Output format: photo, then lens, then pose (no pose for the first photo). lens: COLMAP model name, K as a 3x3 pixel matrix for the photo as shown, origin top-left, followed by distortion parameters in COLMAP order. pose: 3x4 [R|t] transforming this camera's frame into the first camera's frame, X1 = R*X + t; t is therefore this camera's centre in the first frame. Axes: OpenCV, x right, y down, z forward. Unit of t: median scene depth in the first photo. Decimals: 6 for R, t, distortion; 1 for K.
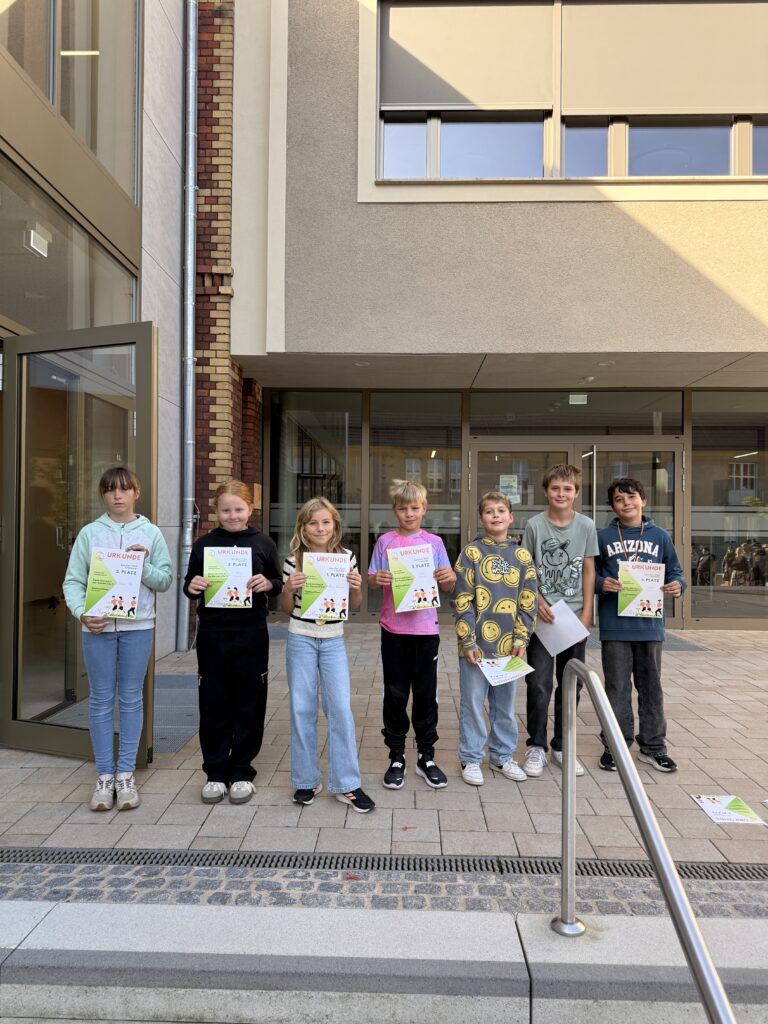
lens RADIAL K [[761.5, 0, 388.9], [0, 761.5, 519.2], [0, 0, 1]] dist [0.042986, -0.034417]
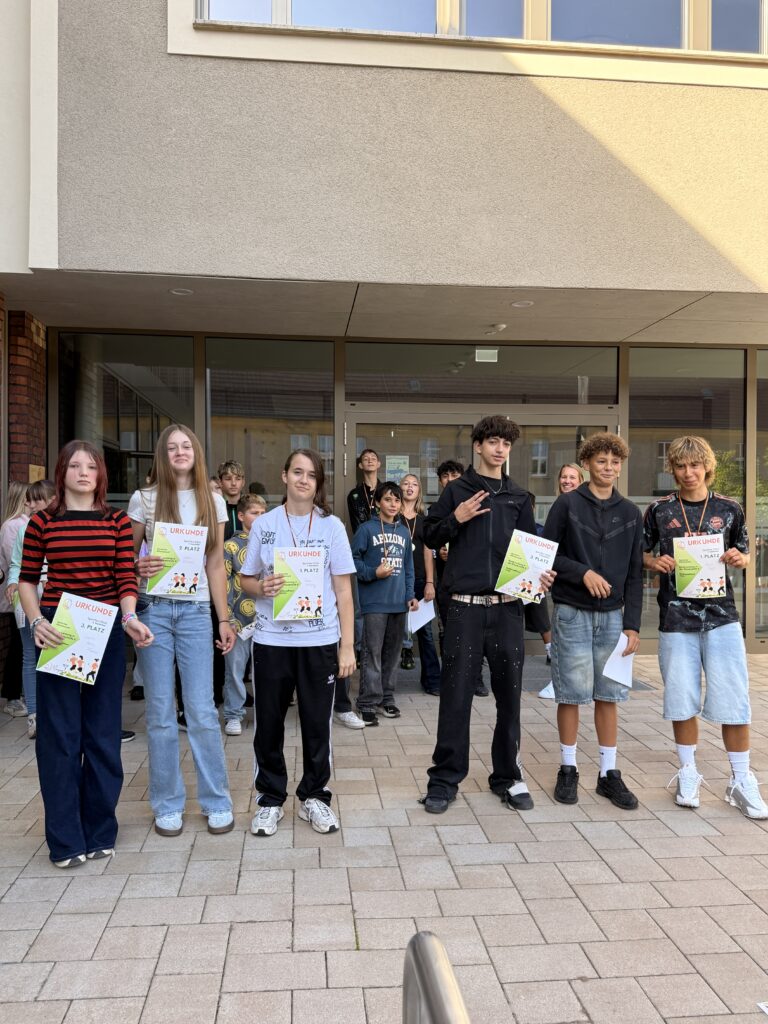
lens RADIAL K [[880.1, 0, 395.6], [0, 880.1, 518.6], [0, 0, 1]] dist [0.065069, -0.067663]
pose [[0.991275, -0.003971, 0.131748, 0.054135], [0.002007, 0.999885, 0.015042, -0.010036], [-0.131792, -0.014646, 0.991169, 0.180320]]
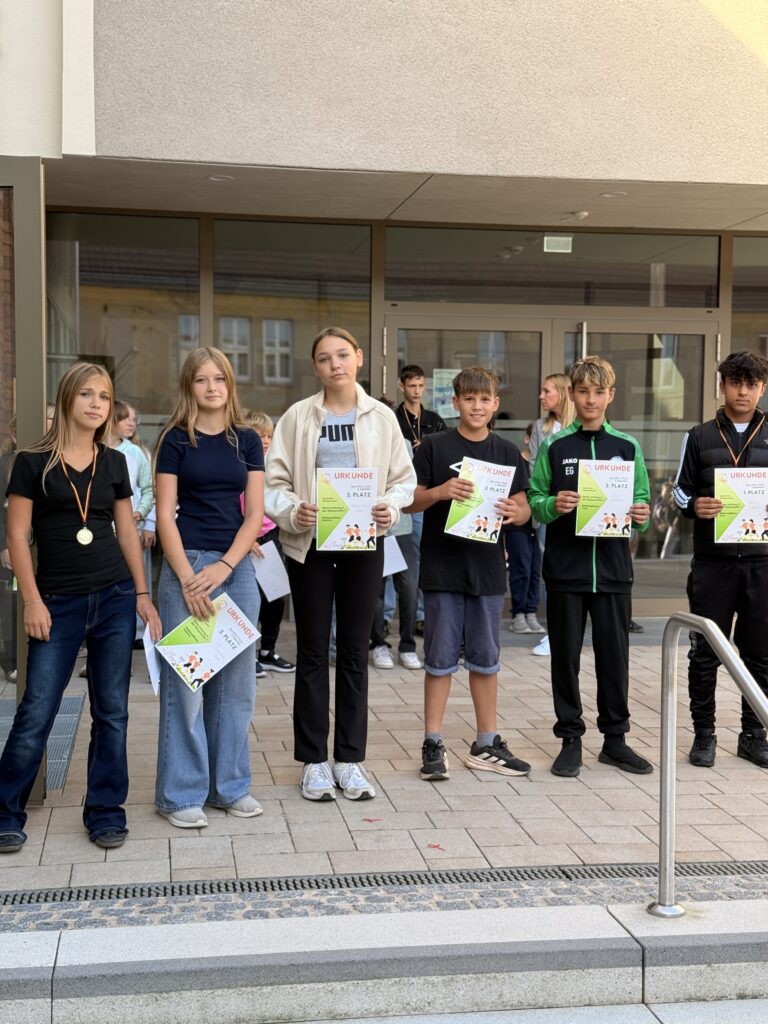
lens RADIAL K [[1480.4, 0, 423.0], [0, 1480.4, 523.6], [0, 0, 1]] dist [0.151528, 0.000000]
pose [[0.979853, -0.010393, 0.199447, -0.125496], [-0.001986, 0.998089, 0.061765, -0.008729], [-0.199708, -0.060917, 0.977960, -0.201980]]
